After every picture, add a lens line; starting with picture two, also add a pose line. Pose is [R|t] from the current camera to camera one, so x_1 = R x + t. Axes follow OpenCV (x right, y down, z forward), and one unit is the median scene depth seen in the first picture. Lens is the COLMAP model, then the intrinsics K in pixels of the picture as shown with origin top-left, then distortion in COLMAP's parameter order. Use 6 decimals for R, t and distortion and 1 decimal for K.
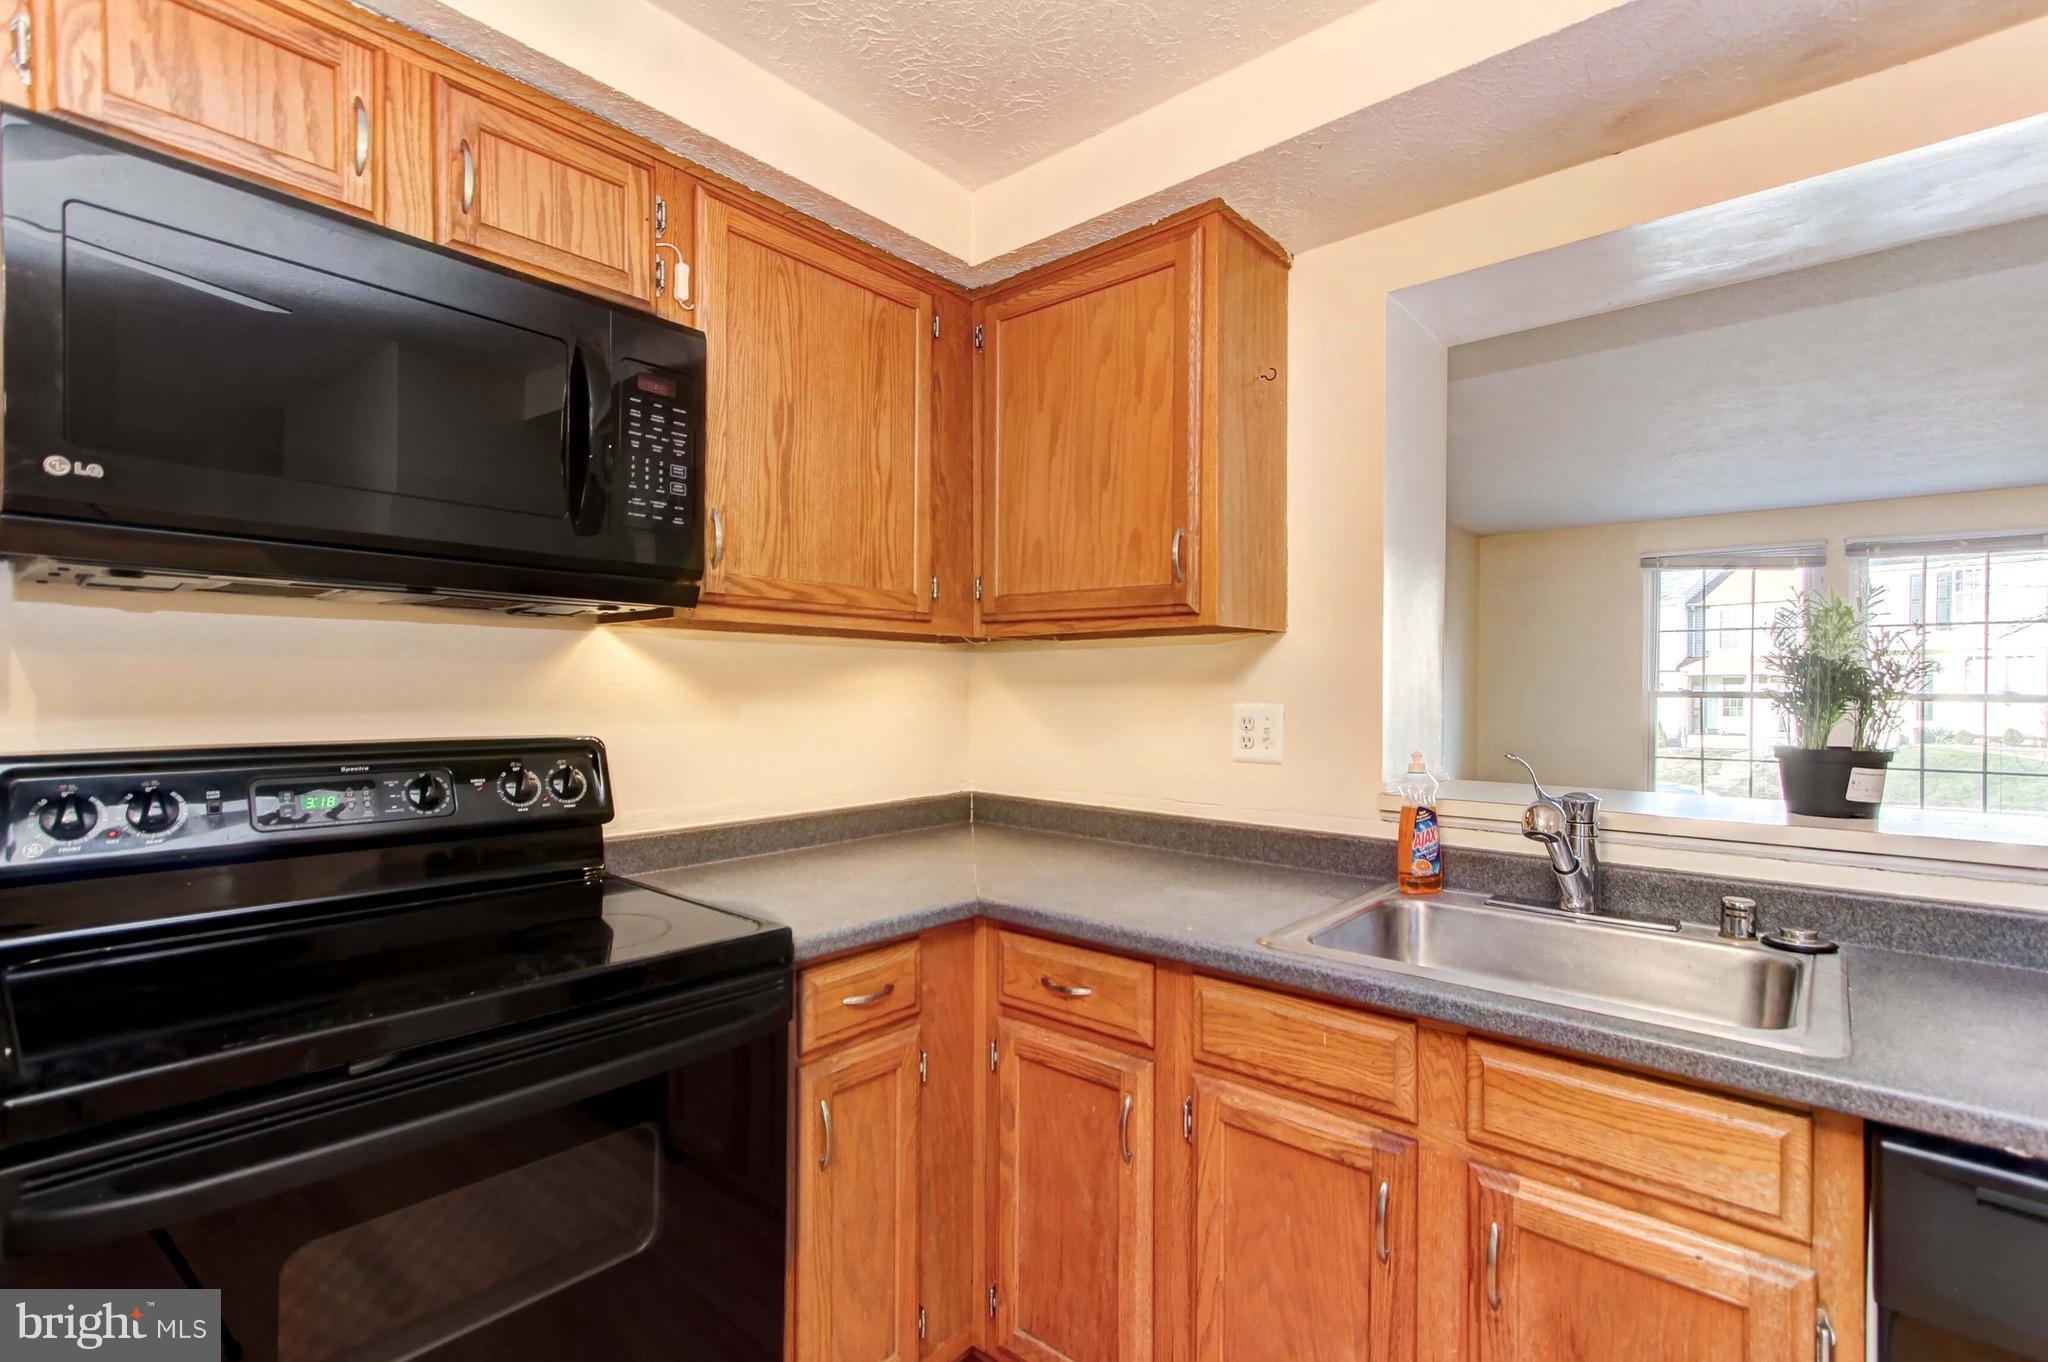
lens RADIAL K [[935.7, 0, 1017.2], [0, 935.7, 693.8], [0, 0, 1]] dist [-0.000915, 0.001084]
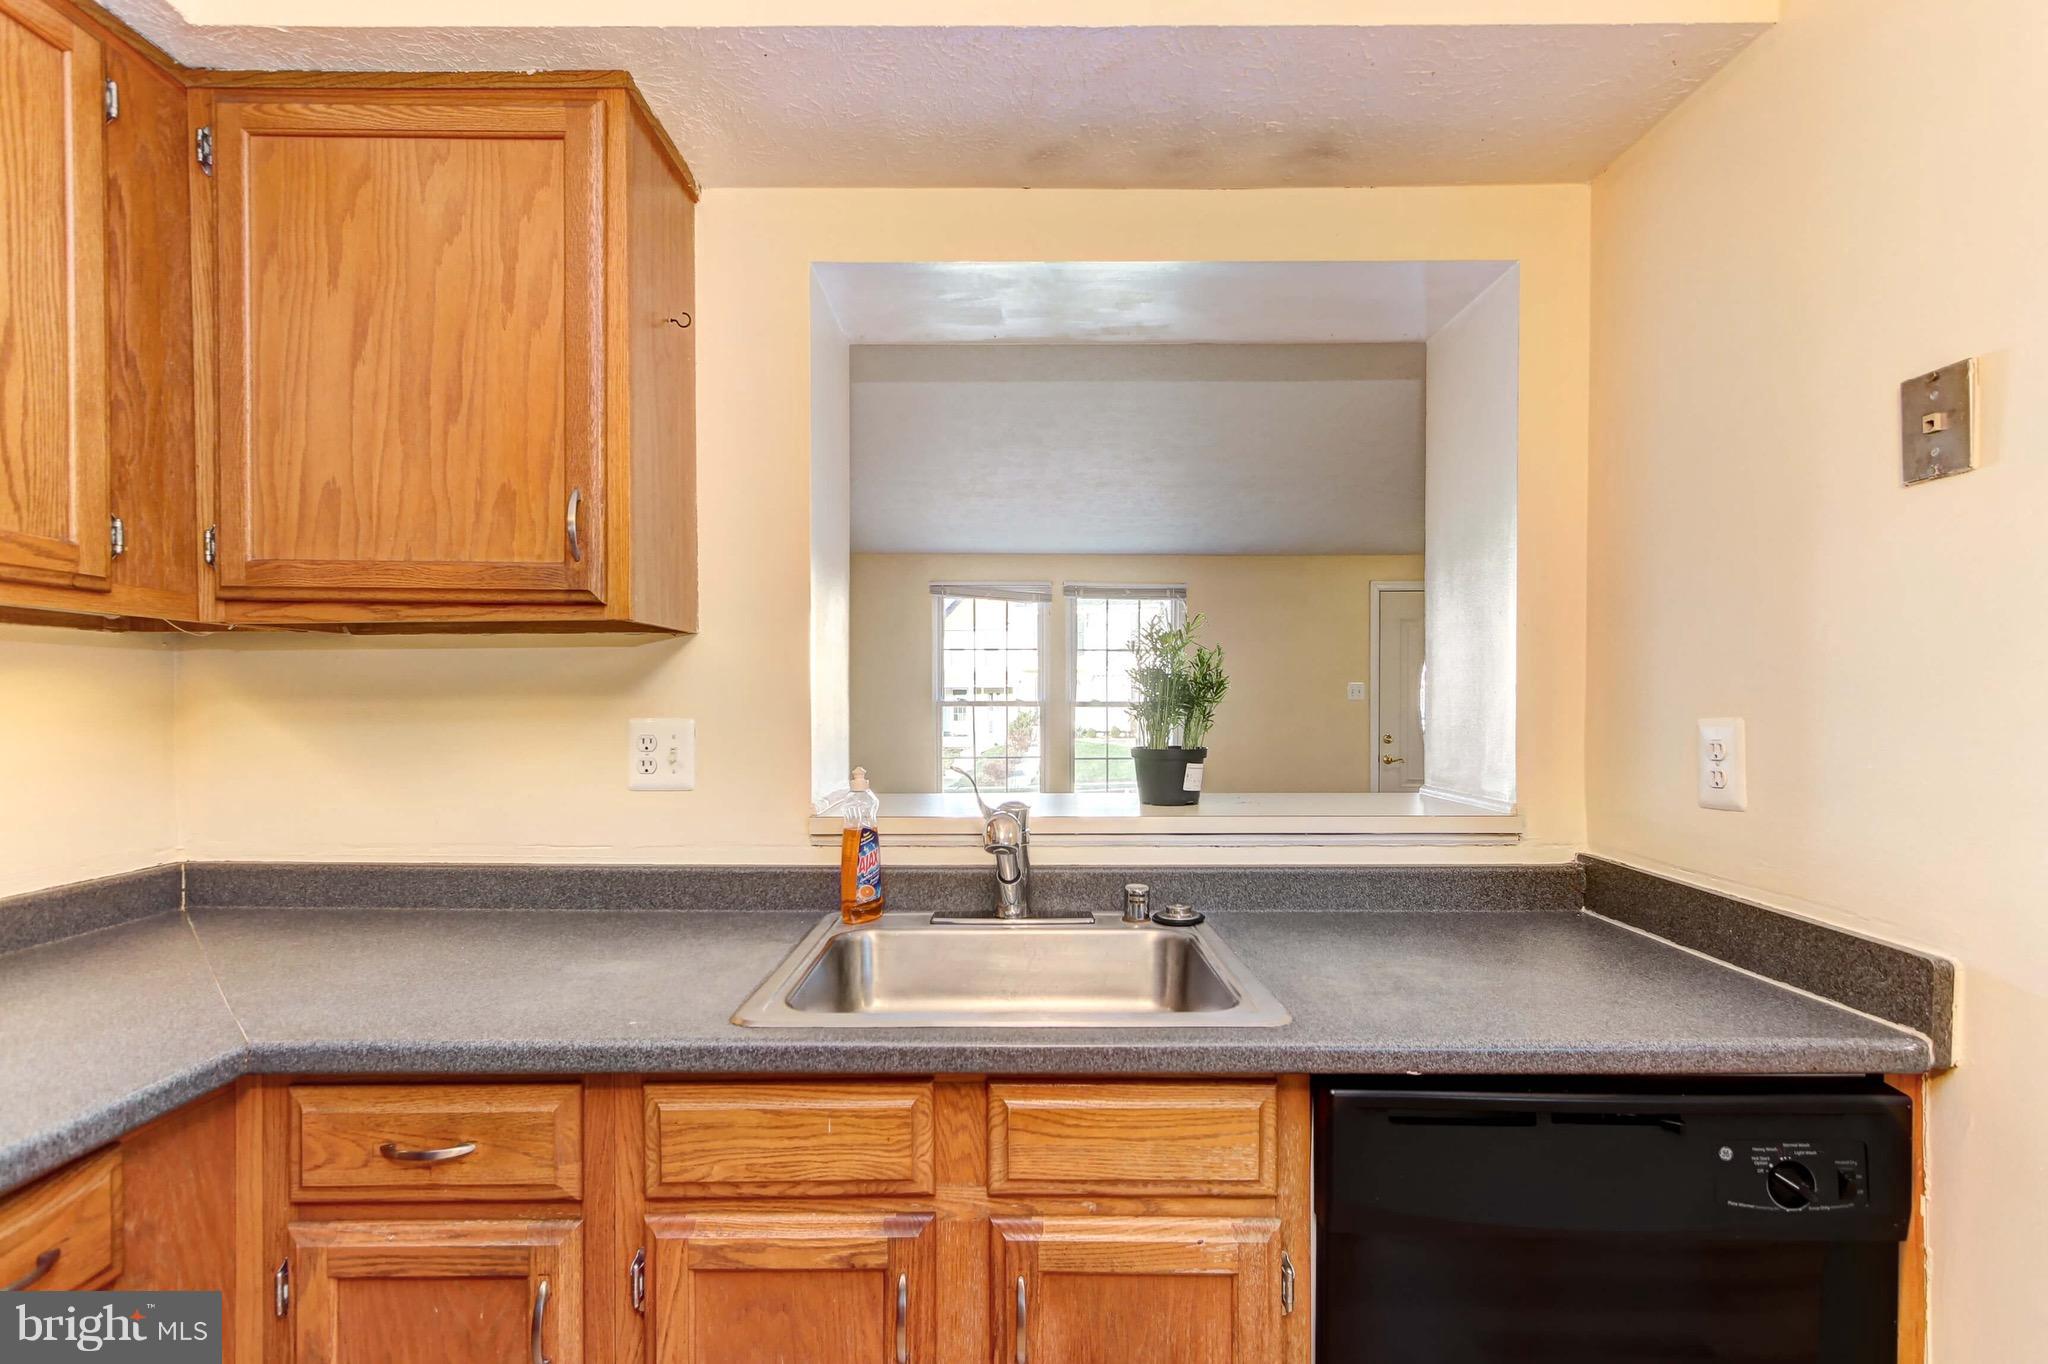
lens RADIAL K [[945.7, 0, 1018.8], [0, 945.7, 708.6], [0, 0, 1]] dist [0.001553, 0.001692]
pose [[0.753212, -0.011897, 0.657671, -0.069381], [0.010067, 0.999928, 0.006558, -0.001435], [-0.657701, 0.001681, 0.753277, 0.207822]]
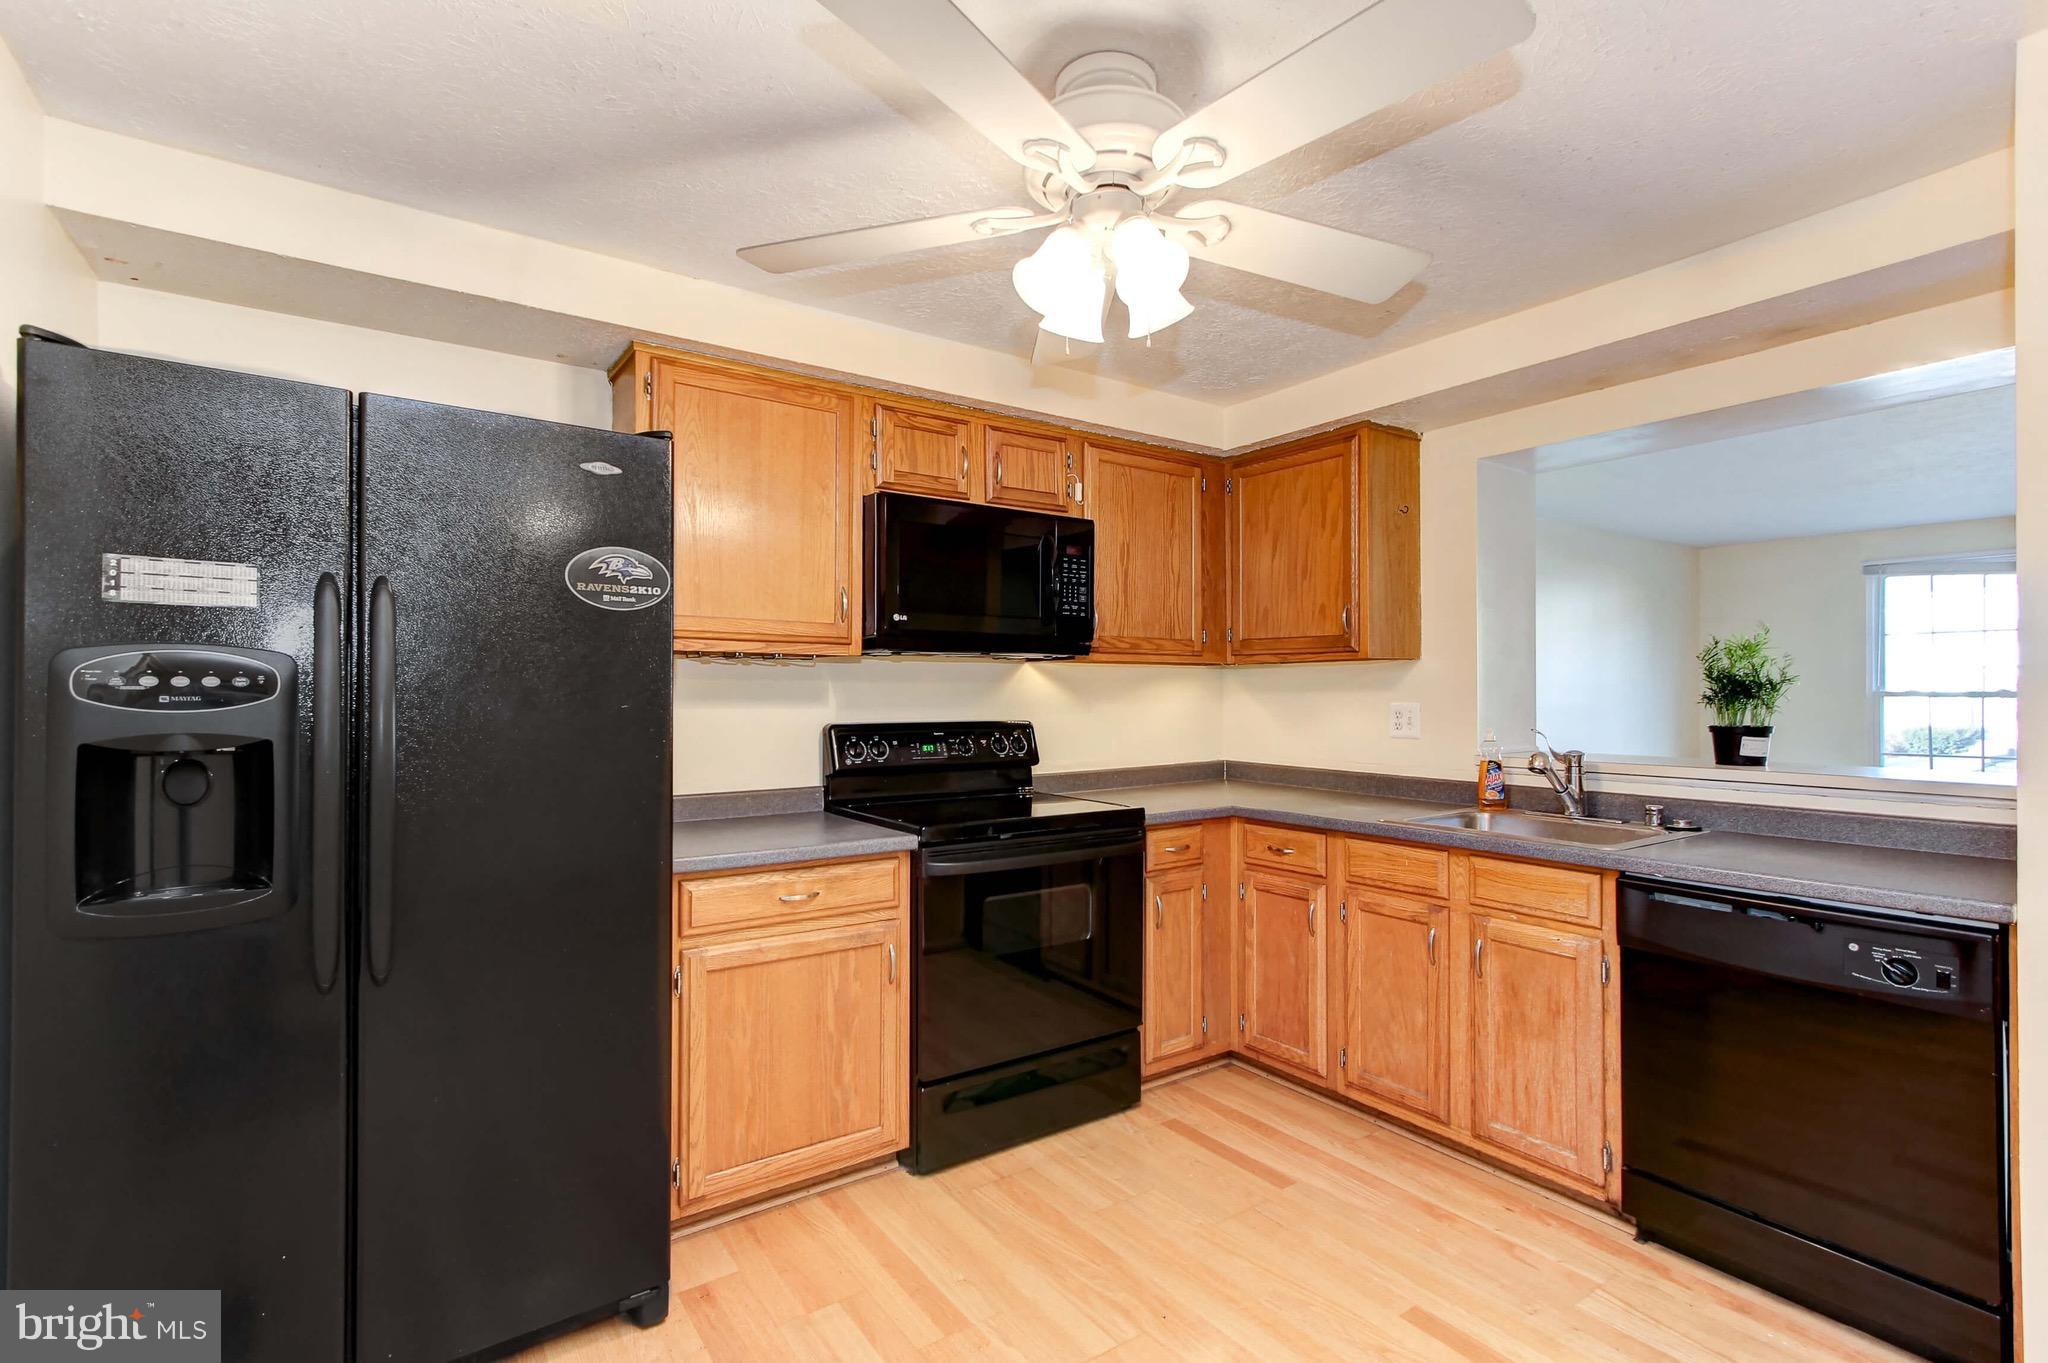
lens RADIAL K [[935.7, 0, 1017.2], [0, 935.7, 694.3], [0, 0, 1]] dist [-0.000915, 0.001084]
pose [[0.968618, -0.006836, -0.248461, 0.007743], [0.005790, 0.999971, -0.004940, 0.000676], [0.248488, 0.003347, 0.968629, -0.971587]]
